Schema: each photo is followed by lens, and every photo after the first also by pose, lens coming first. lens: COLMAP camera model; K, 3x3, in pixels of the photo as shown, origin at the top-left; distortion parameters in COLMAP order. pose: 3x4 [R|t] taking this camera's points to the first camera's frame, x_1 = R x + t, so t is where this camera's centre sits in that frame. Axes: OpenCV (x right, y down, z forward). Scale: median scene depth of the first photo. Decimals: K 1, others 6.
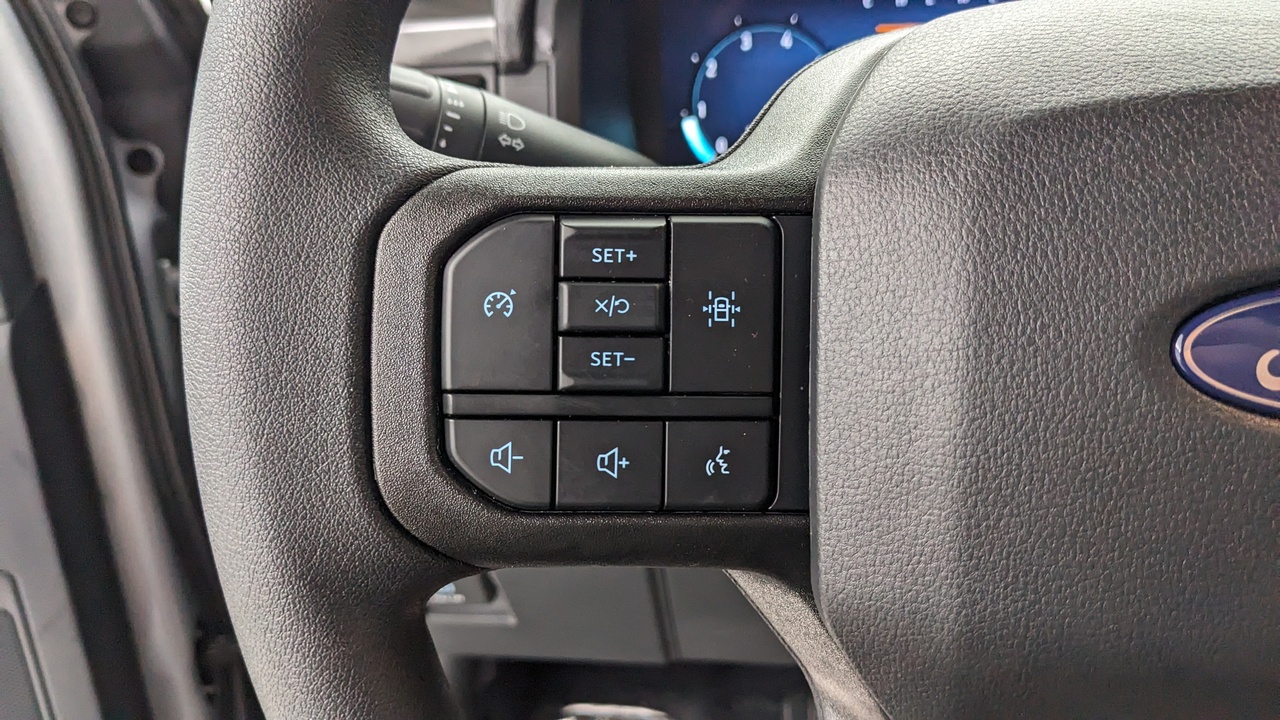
lens RADIAL K [[985.7, 0, 640.7], [0, 985.7, 355.6], [0, 0, 1]] dist [0.056112, -0.100578]
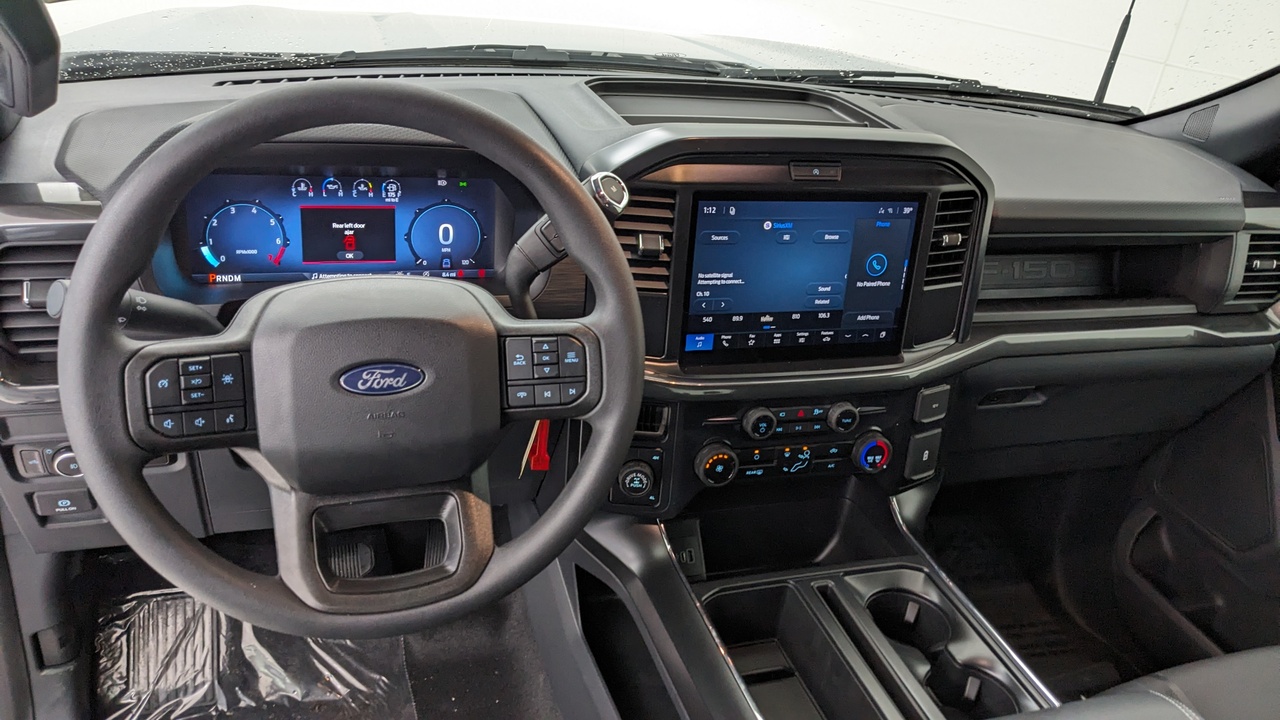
lens RADIAL K [[985.7, 0, 640.7], [0, 985.7, 355.6], [0, 0, 1]] dist [0.056112, -0.100578]
pose [[0.893414, -0.080694, 0.441927, -0.179271], [0.052497, 0.995748, 0.075690, -0.344781], [-0.446156, -0.044423, 0.893852, -3.146816]]
